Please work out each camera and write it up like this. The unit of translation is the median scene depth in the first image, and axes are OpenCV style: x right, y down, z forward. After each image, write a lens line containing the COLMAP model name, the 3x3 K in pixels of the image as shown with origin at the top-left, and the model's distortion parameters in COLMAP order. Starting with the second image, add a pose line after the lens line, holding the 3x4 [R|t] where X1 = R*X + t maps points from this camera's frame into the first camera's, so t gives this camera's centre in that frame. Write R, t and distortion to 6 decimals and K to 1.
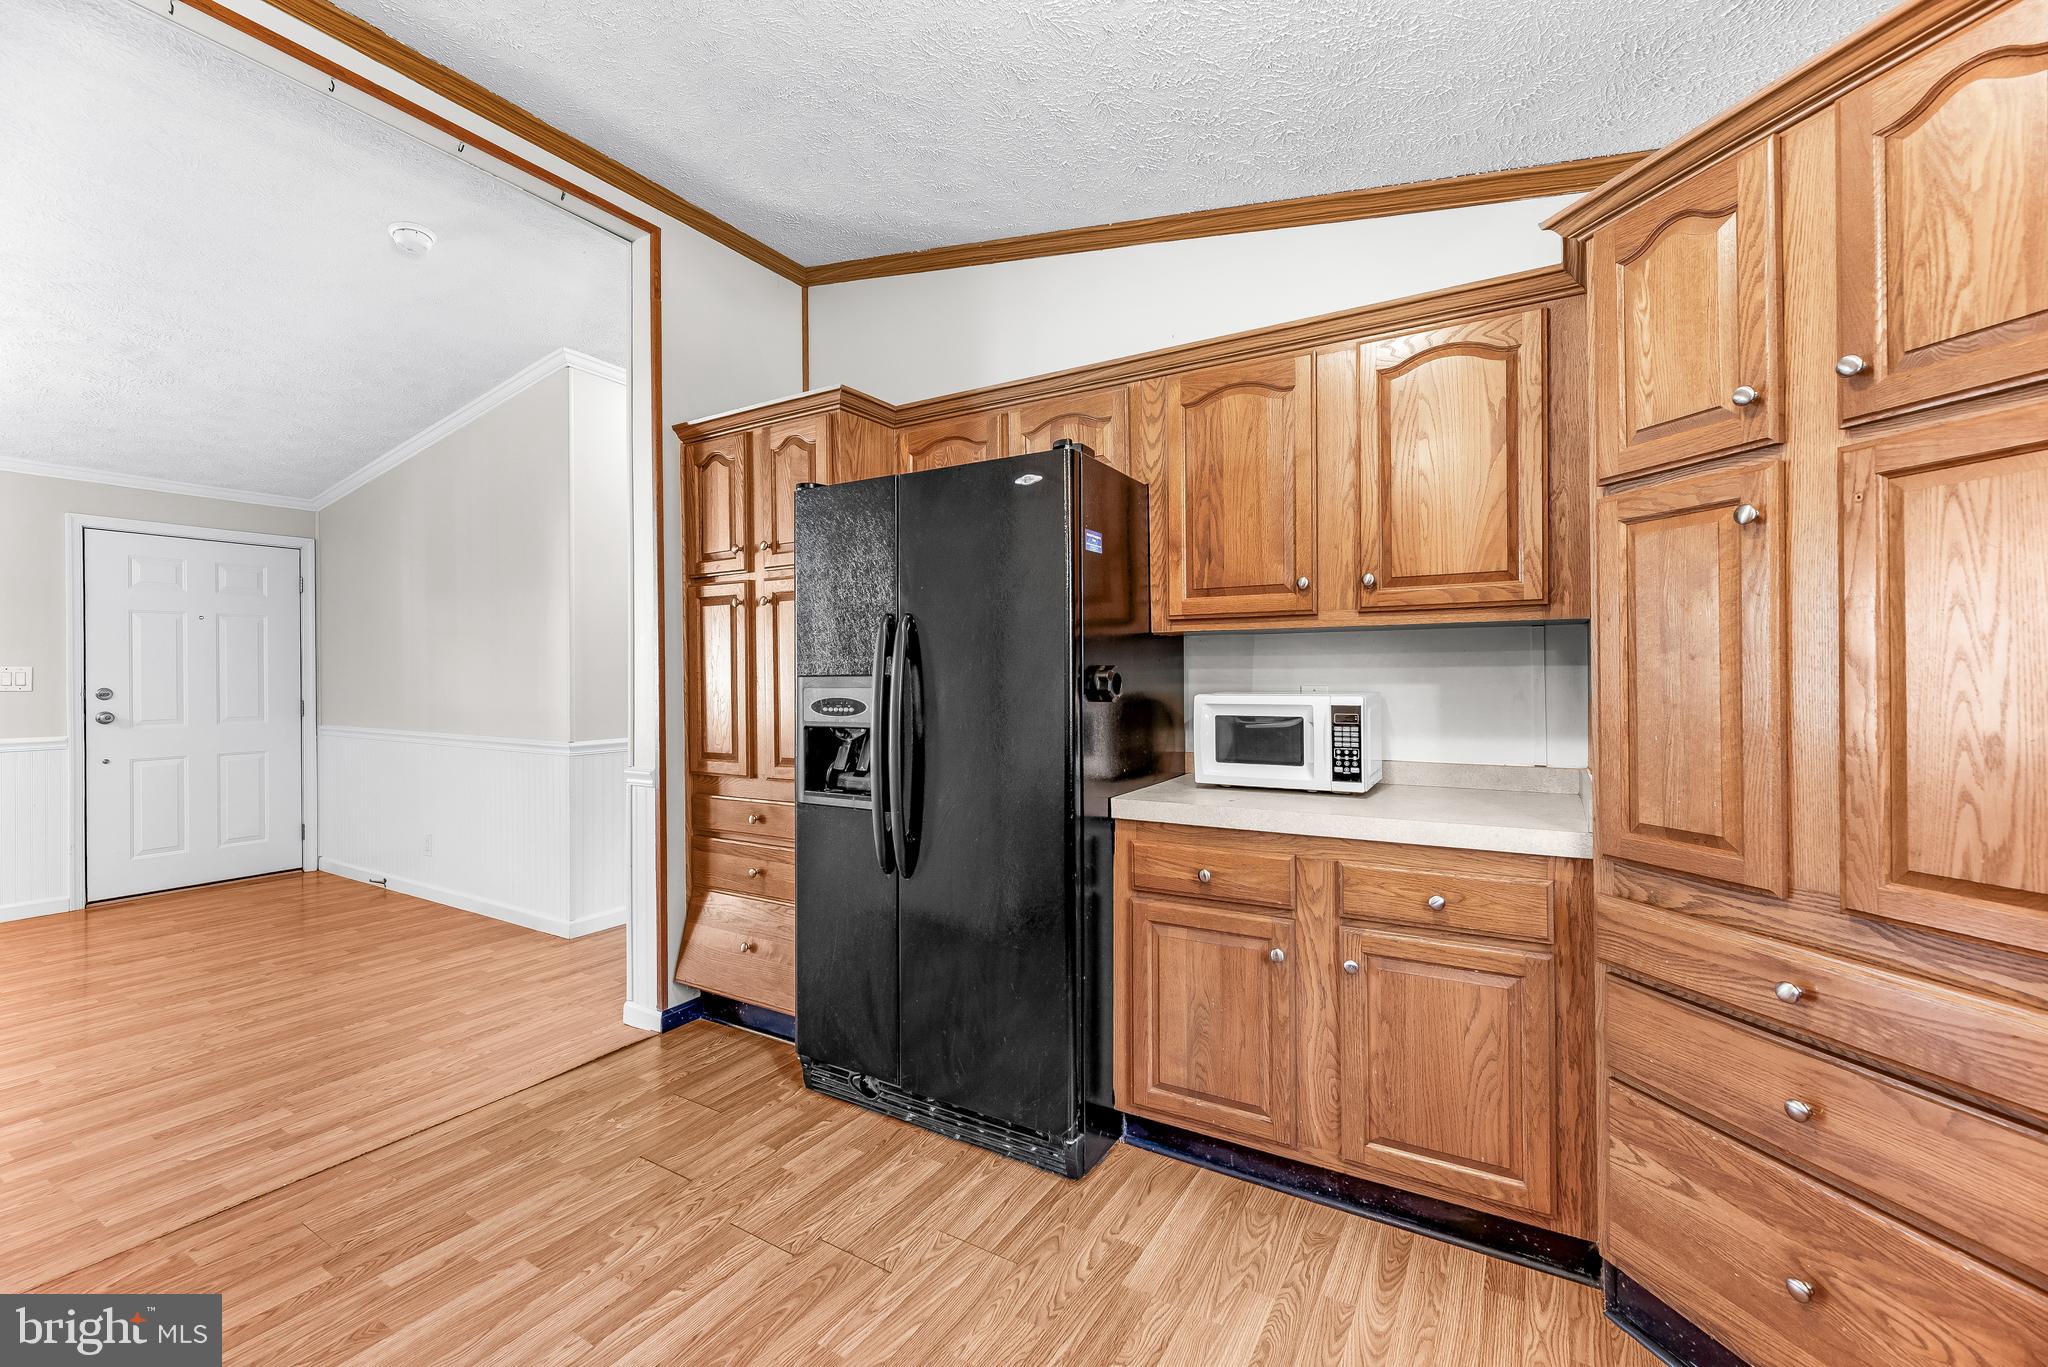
lens RADIAL K [[843.0, 0, 1024.5], [0, 843.0, 673.3], [0, 0, 1]] dist [-0.000438, 0.000301]
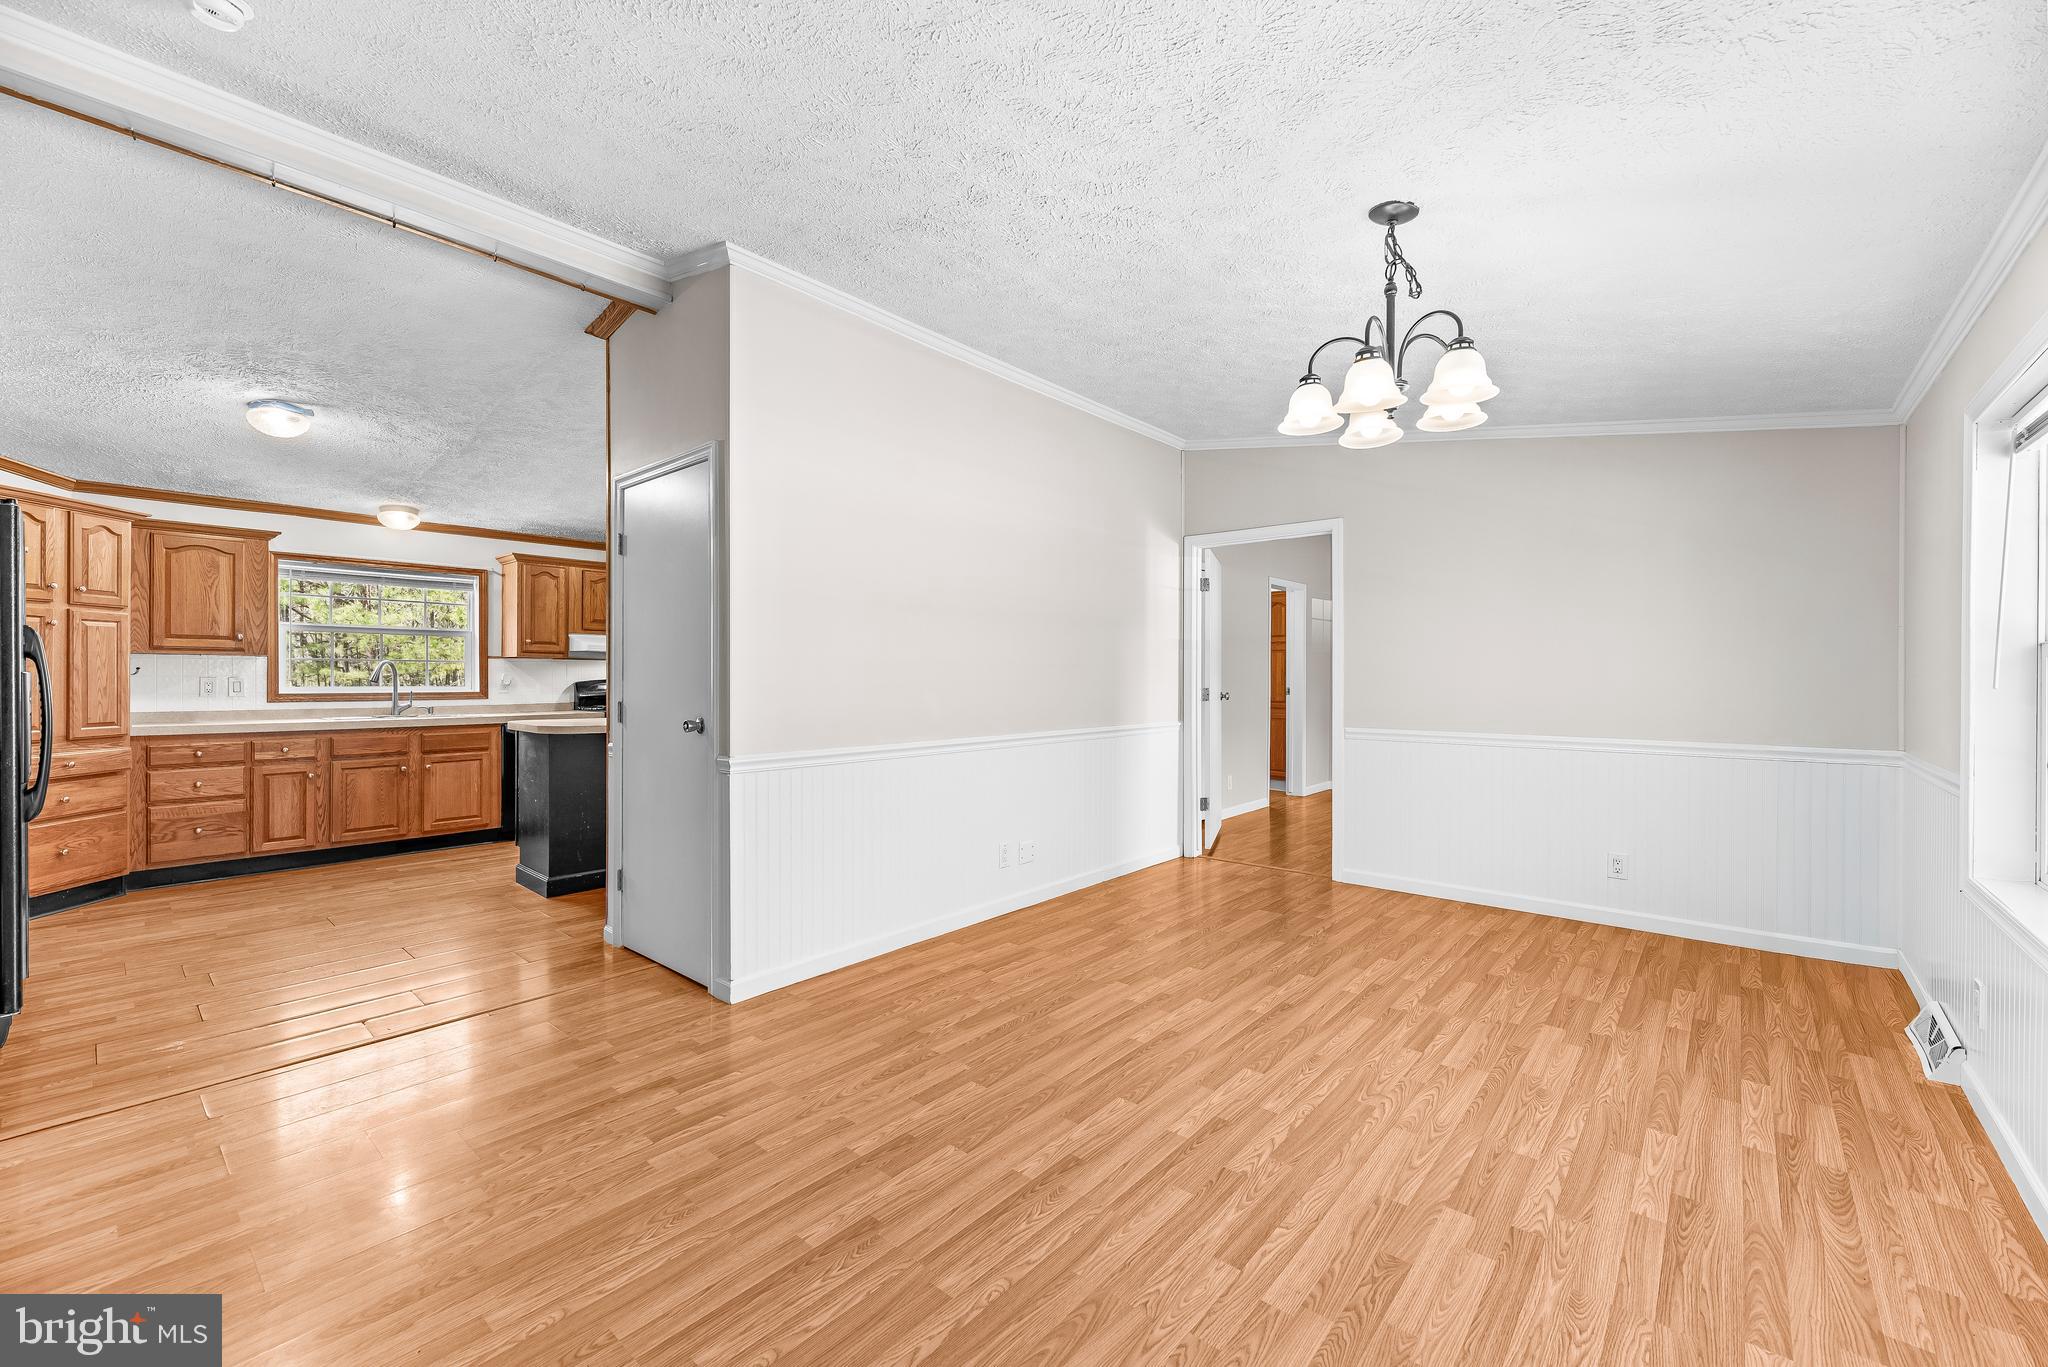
lens RADIAL K [[843.0, 0, 1032.7], [0, 843.0, 675.8], [0, 0, 1]] dist [-0.000438, 0.000301]
pose [[-0.987940, -0.000349, 0.154835, -2.469414], [-0.000853, 0.999995, -0.003189, 0.016141], [-0.154833, -0.003283, -0.987935, 2.662835]]
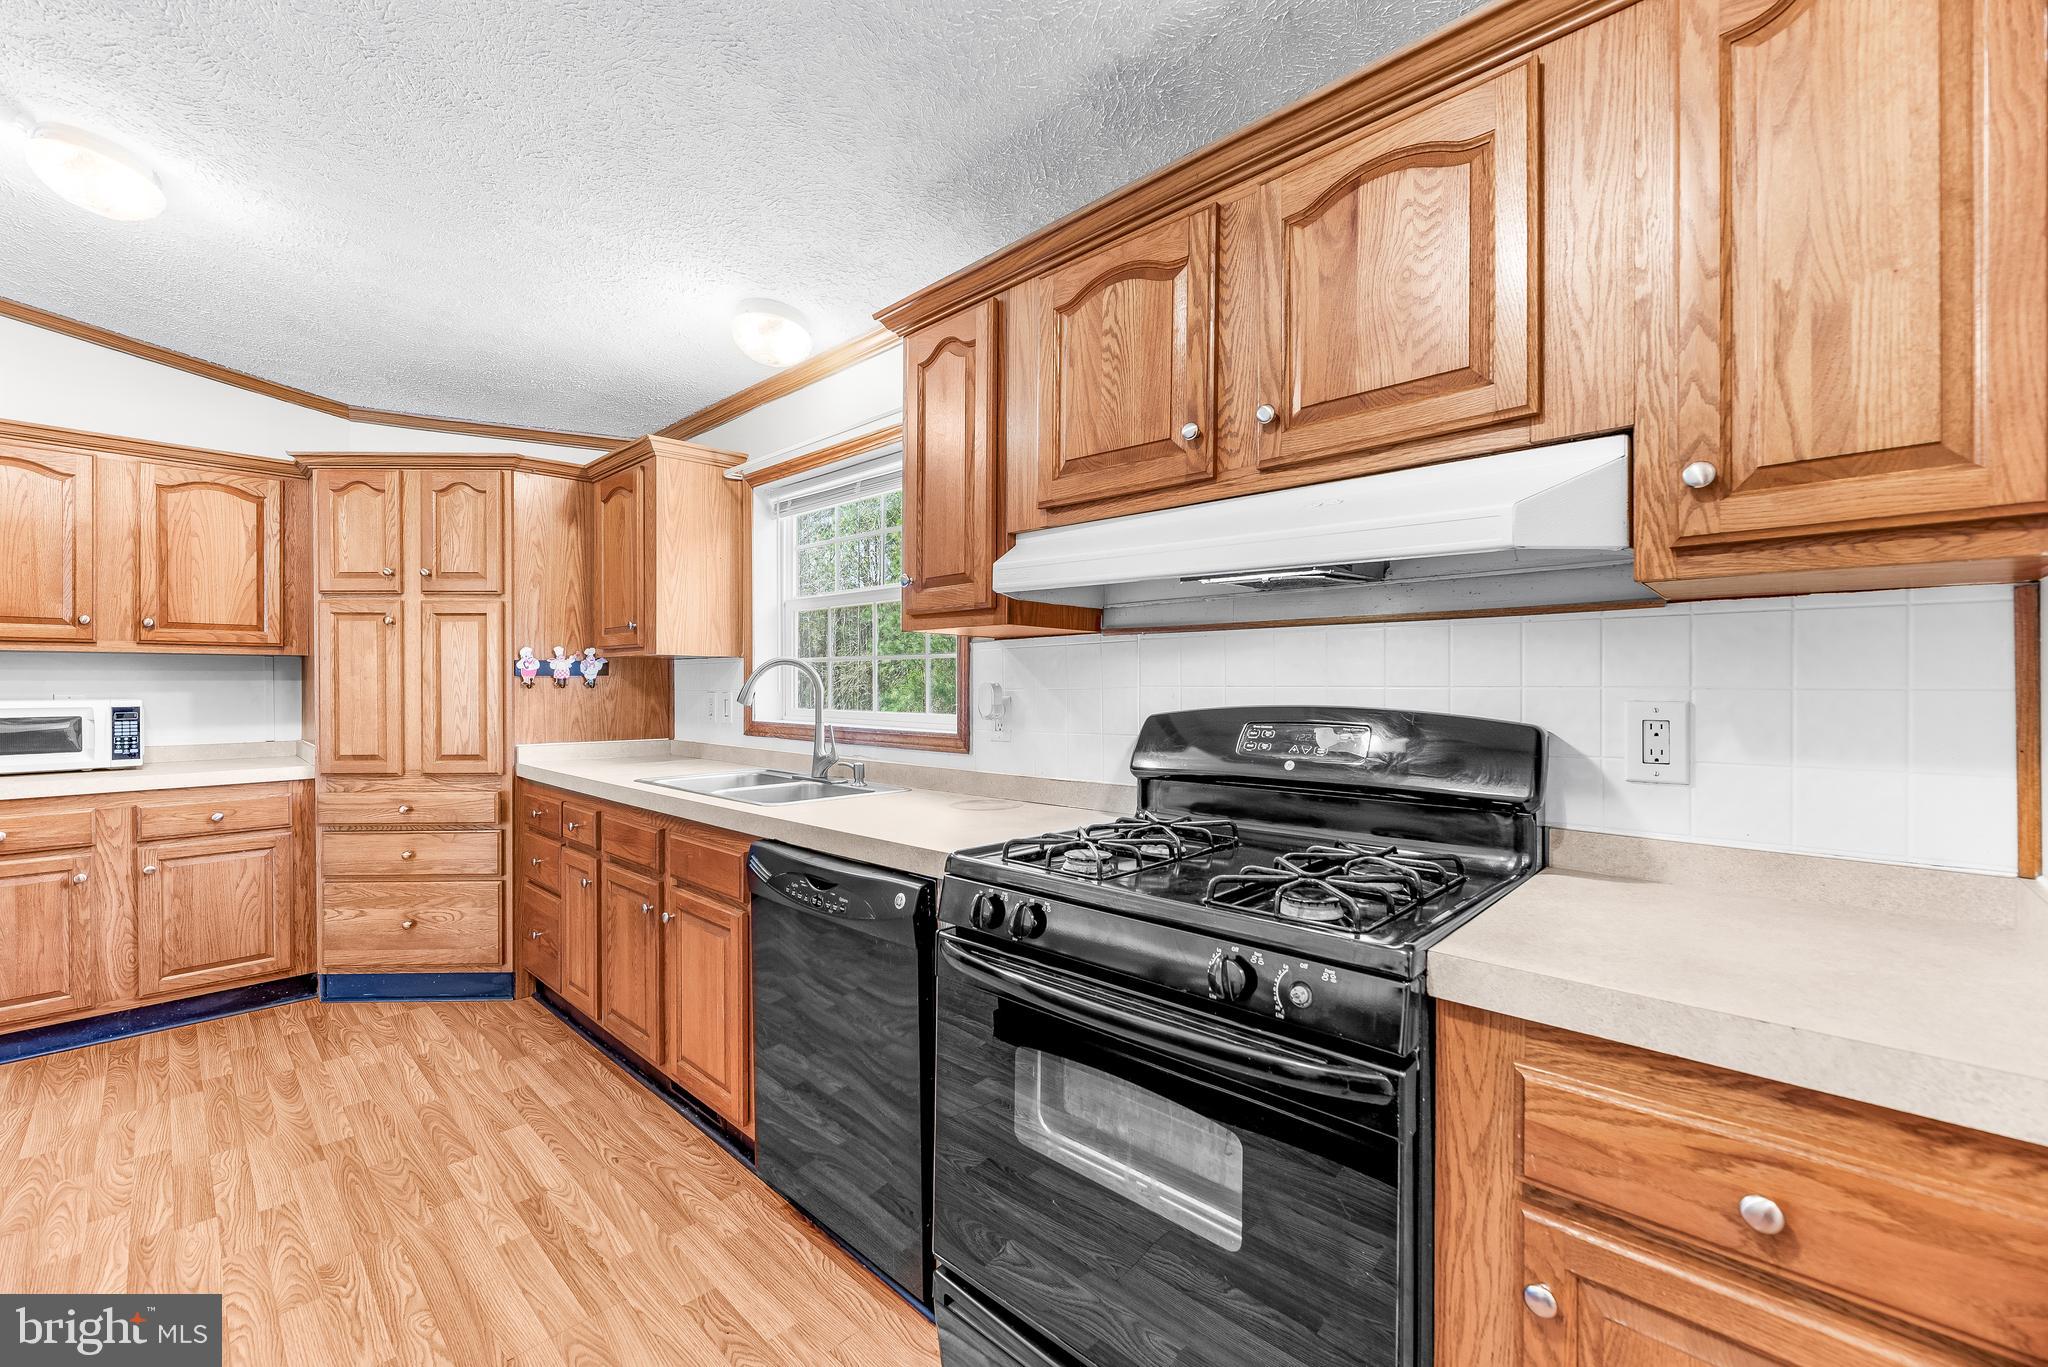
lens RADIAL K [[843.0, 0, 1029.1], [0, 843.0, 685.4], [0, 0, 1]] dist [-0.000438, 0.000301]
pose [[0.217512, 0.000866, 0.976057, -0.827697], [-0.002528, 0.999997, -0.000324, -0.002636], [-0.976054, -0.002397, 0.217514, -0.991440]]
